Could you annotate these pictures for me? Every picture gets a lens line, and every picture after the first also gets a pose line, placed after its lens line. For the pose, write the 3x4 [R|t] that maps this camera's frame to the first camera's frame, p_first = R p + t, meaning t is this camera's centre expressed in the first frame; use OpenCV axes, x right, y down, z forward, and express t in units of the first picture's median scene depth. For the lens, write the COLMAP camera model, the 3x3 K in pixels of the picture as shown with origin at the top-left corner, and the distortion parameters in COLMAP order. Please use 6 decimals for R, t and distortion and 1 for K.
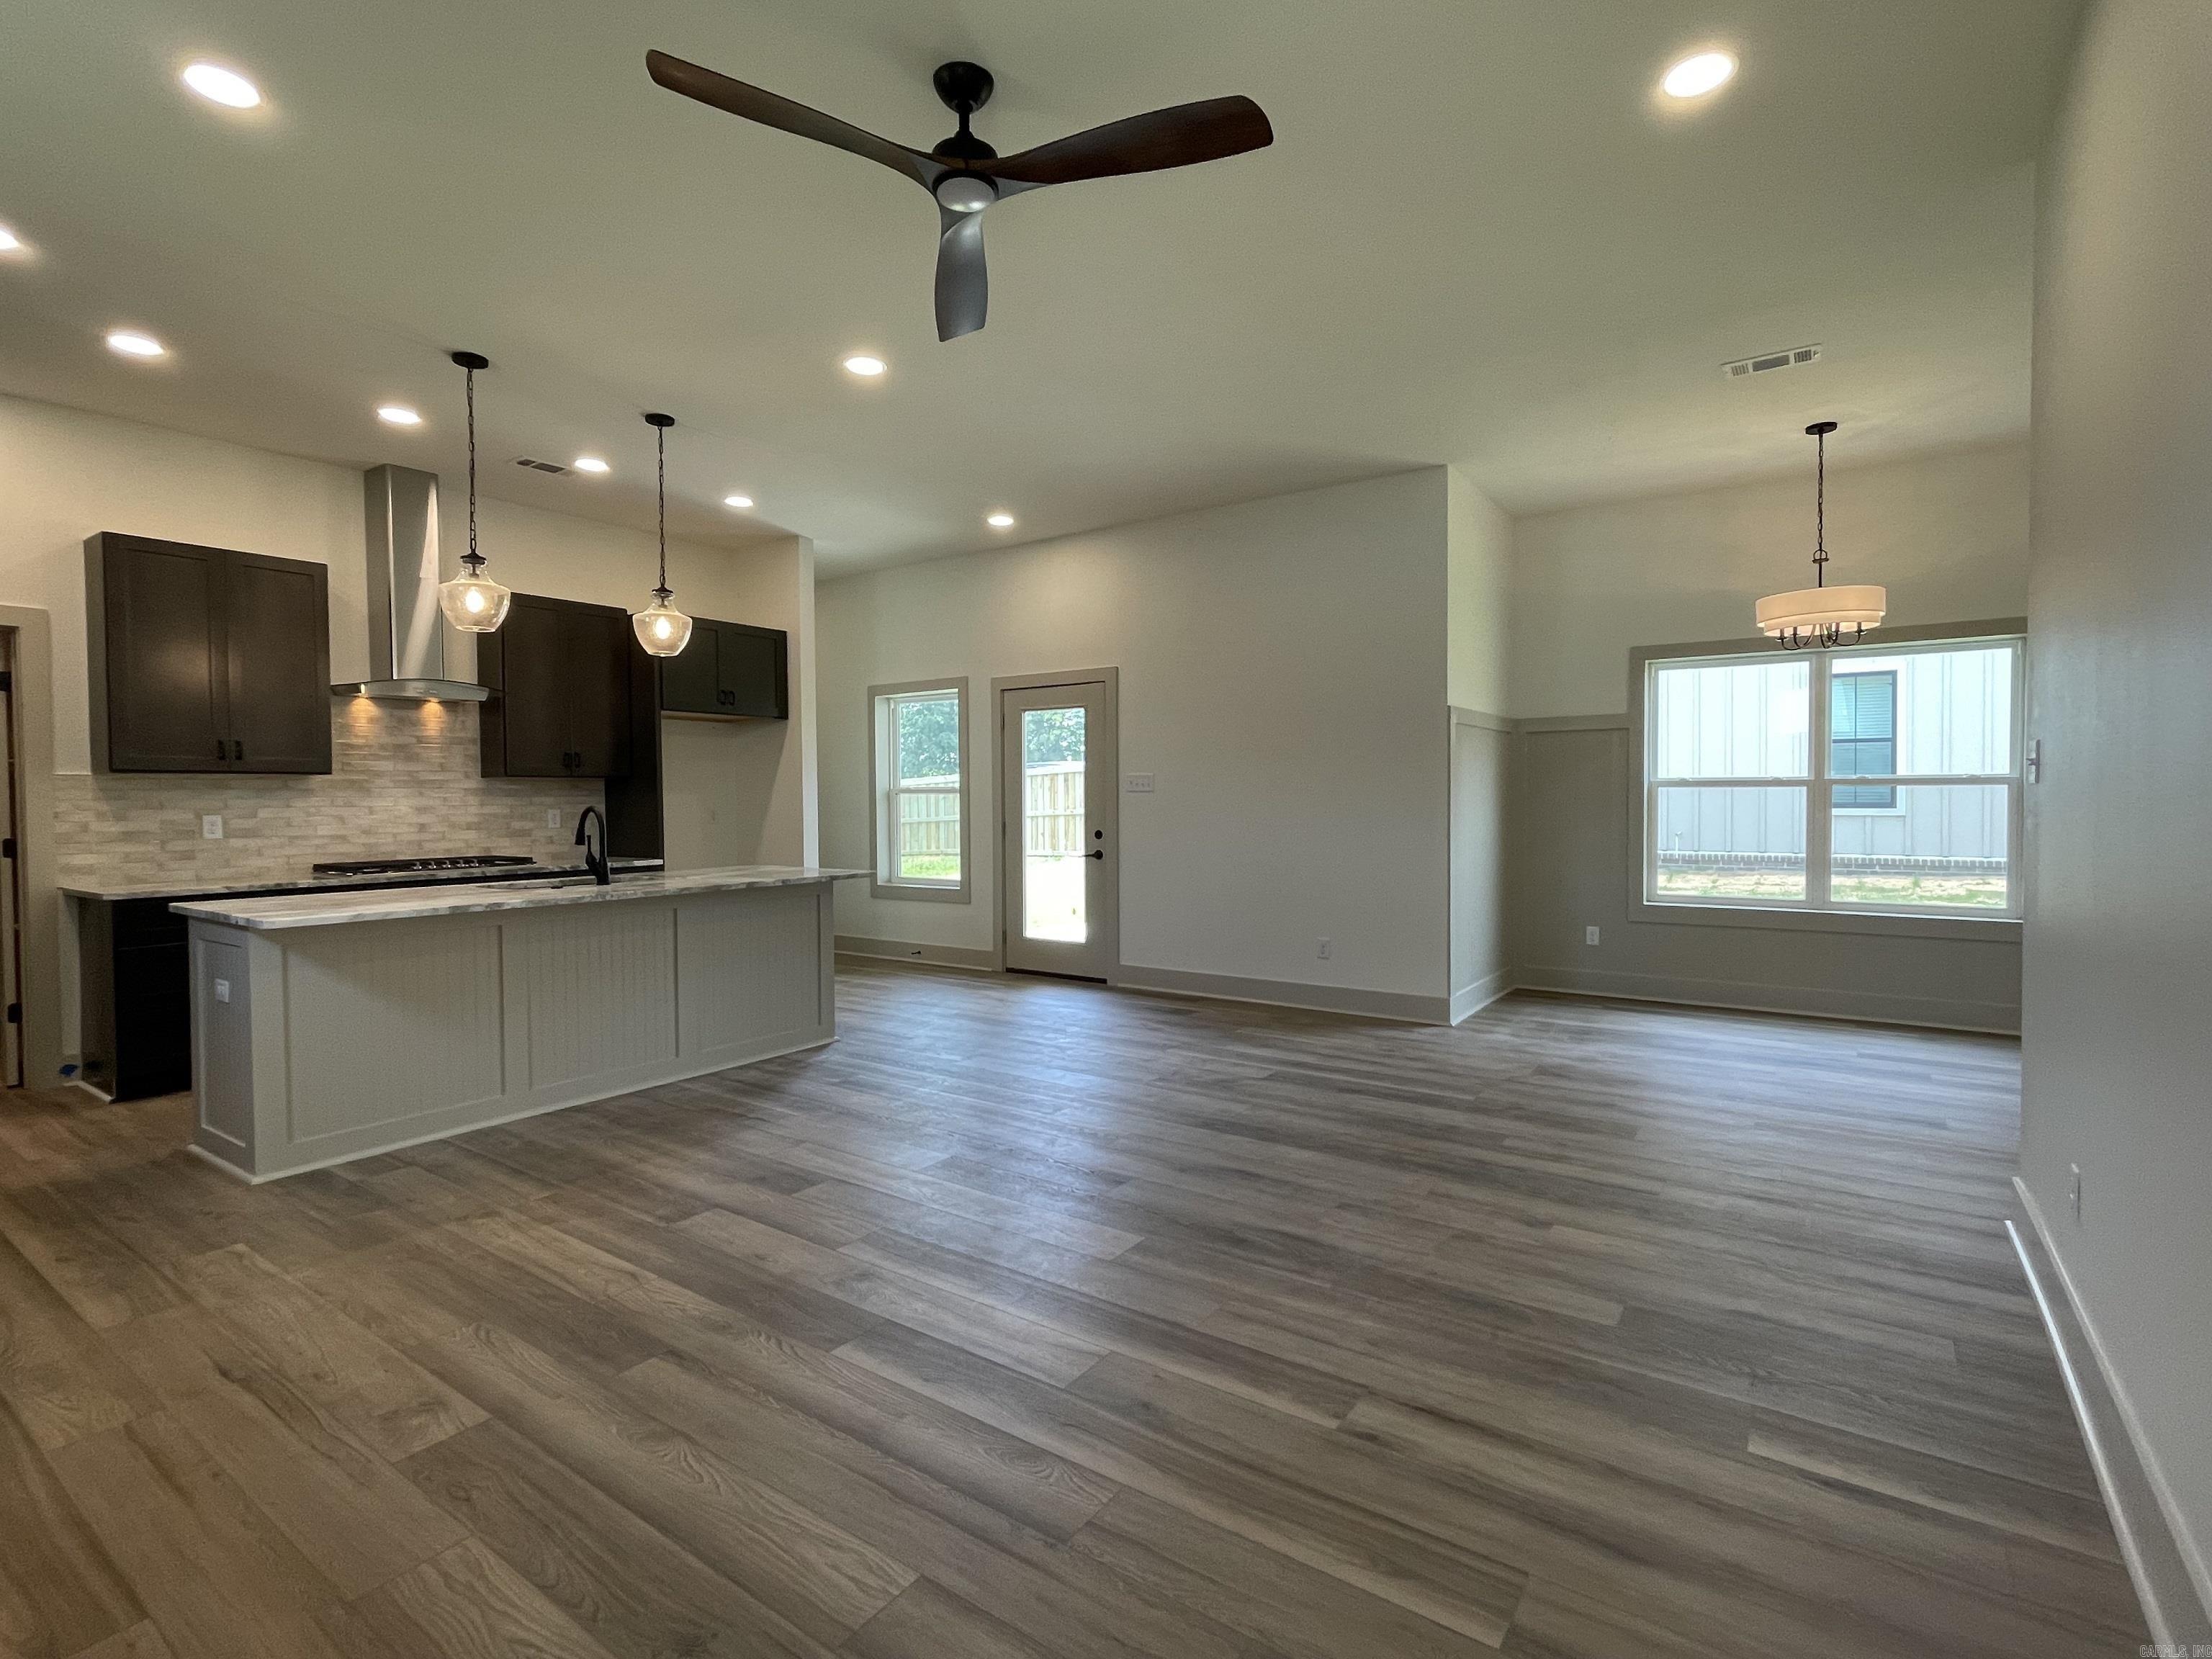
lens RADIAL K [[1051.6, 0, 1110.8], [0, 1051.6, 820.7], [0, 0, 1]] dist [-0.002525, 0.000392]
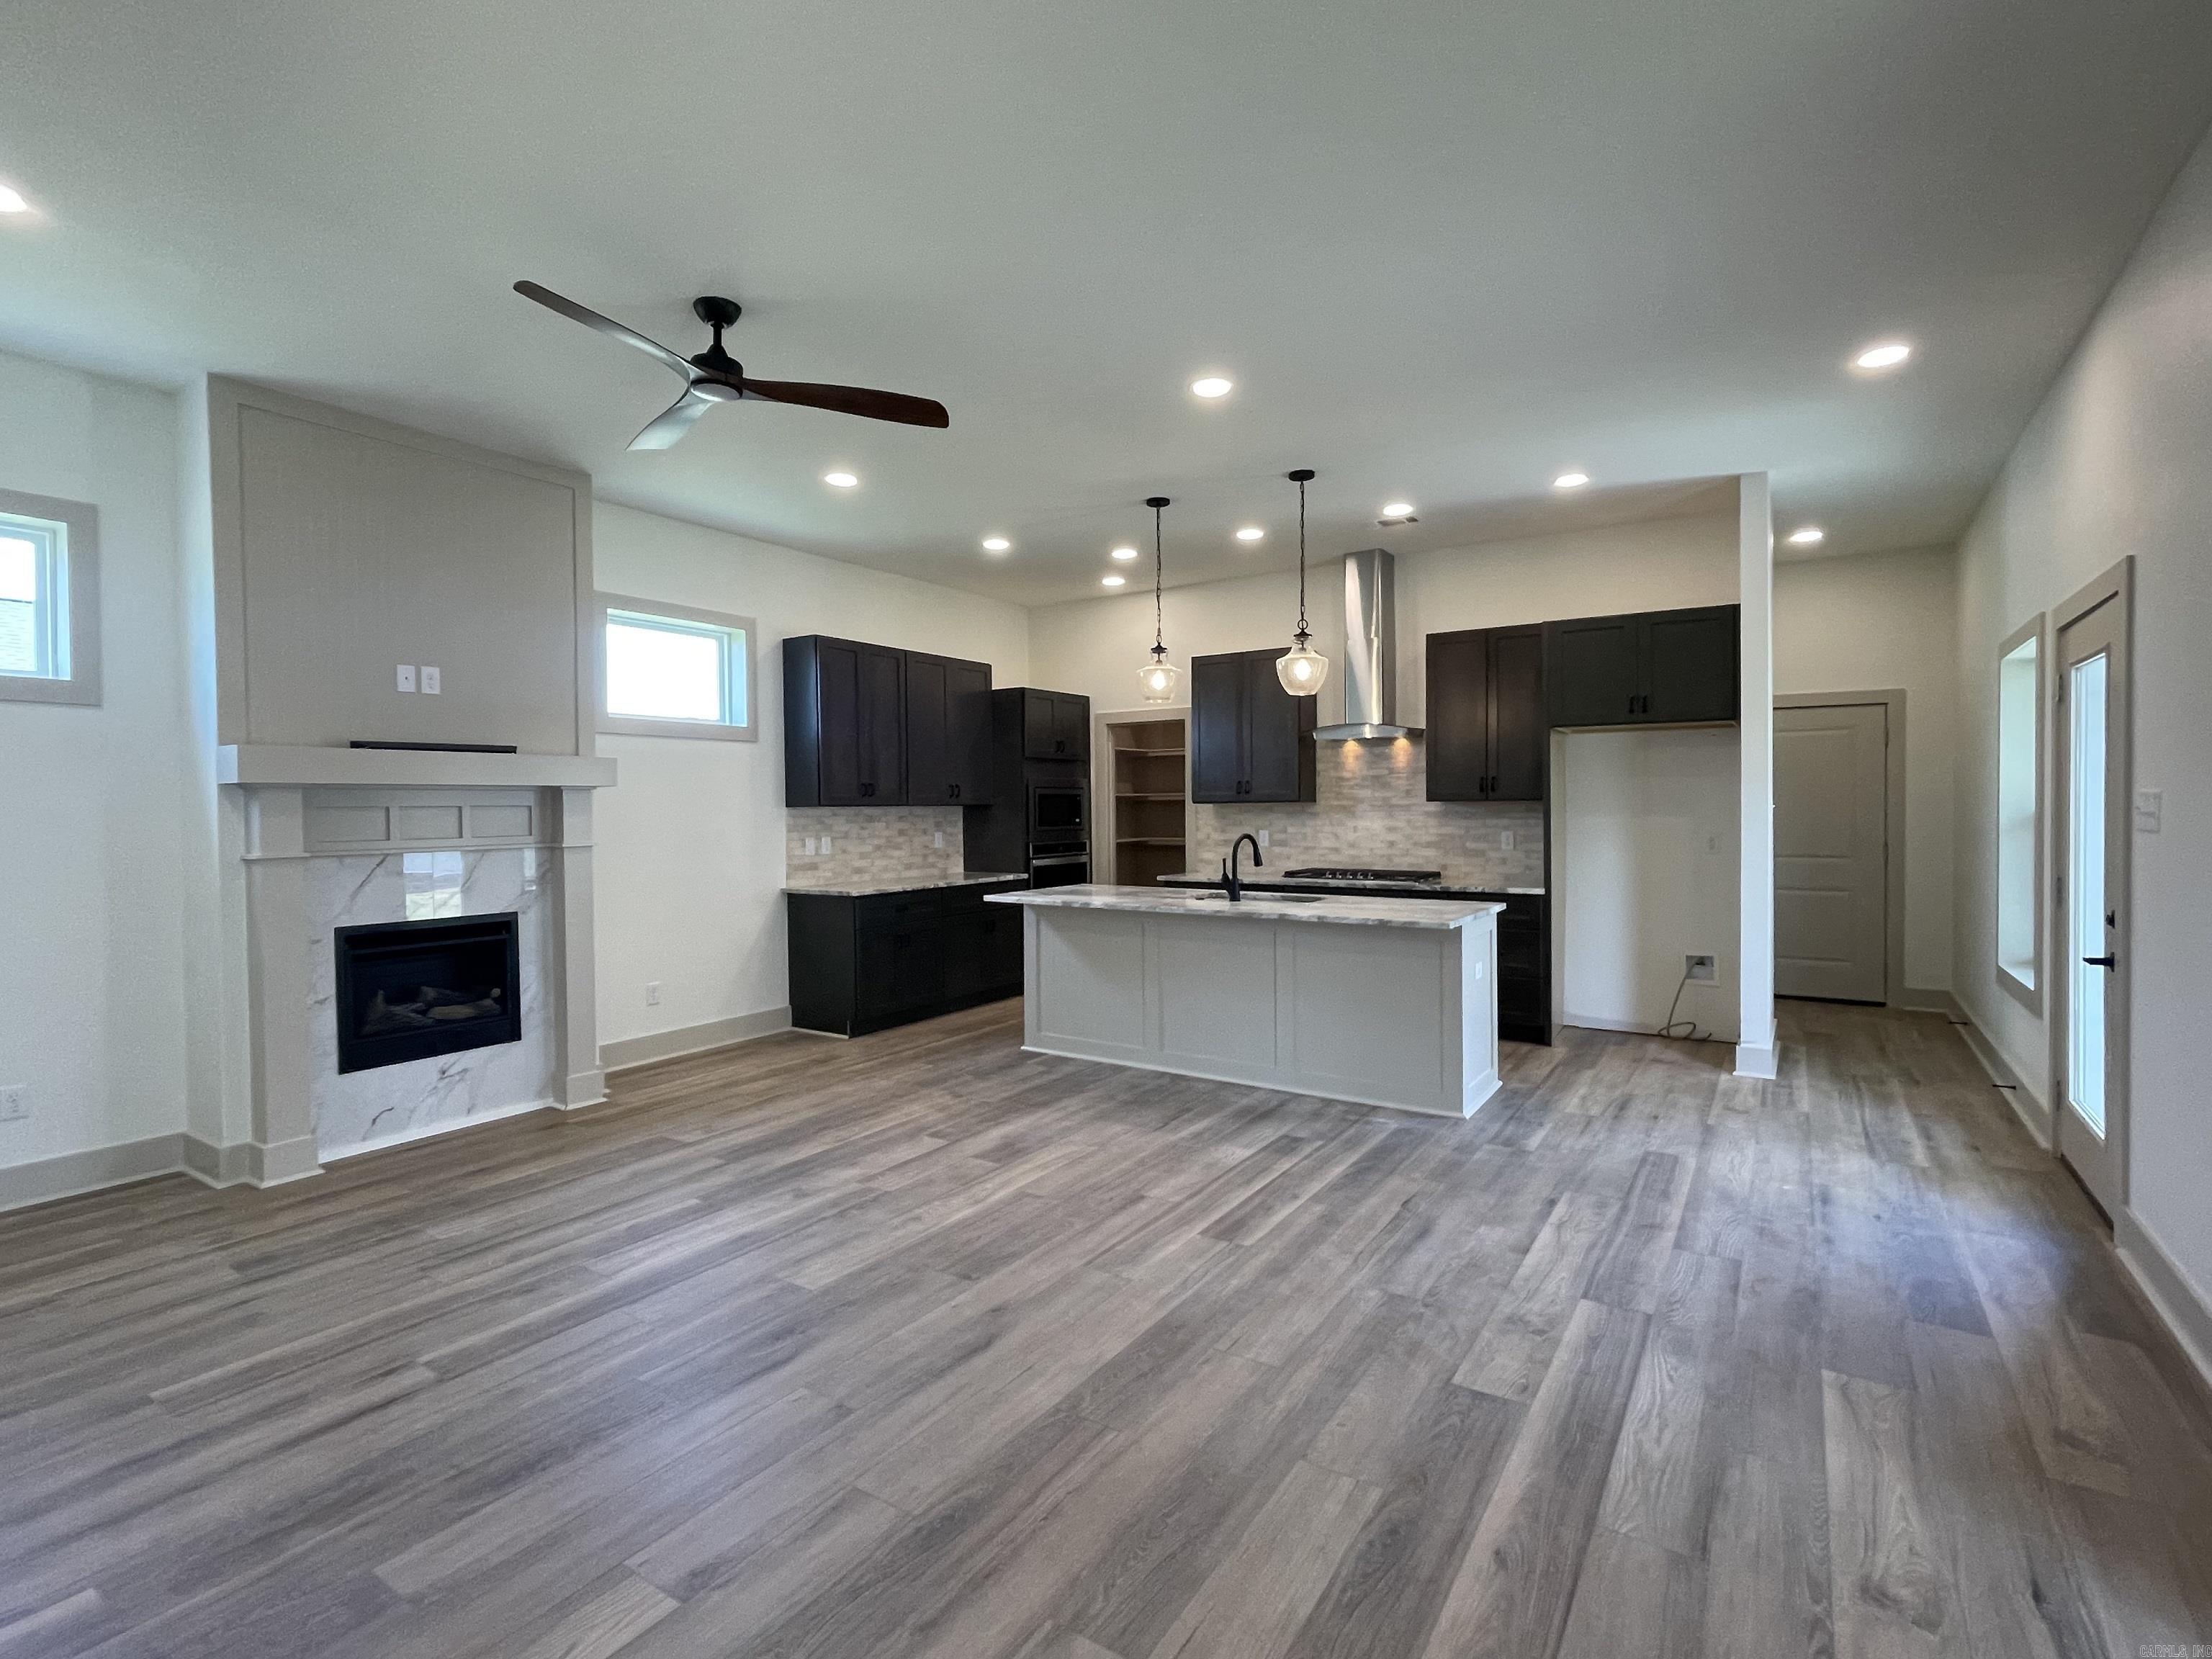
lens RADIAL K [[1051.6, 0, 1110.8], [0, 1051.6, 820.7], [0, 0, 1]] dist [-0.002525, 0.000392]
pose [[0.029428, 0.022538, -0.999313, 0.849835], [-0.016914, 0.999614, 0.022046, -0.065487], [0.999424, 0.016254, 0.029798, 1.020716]]
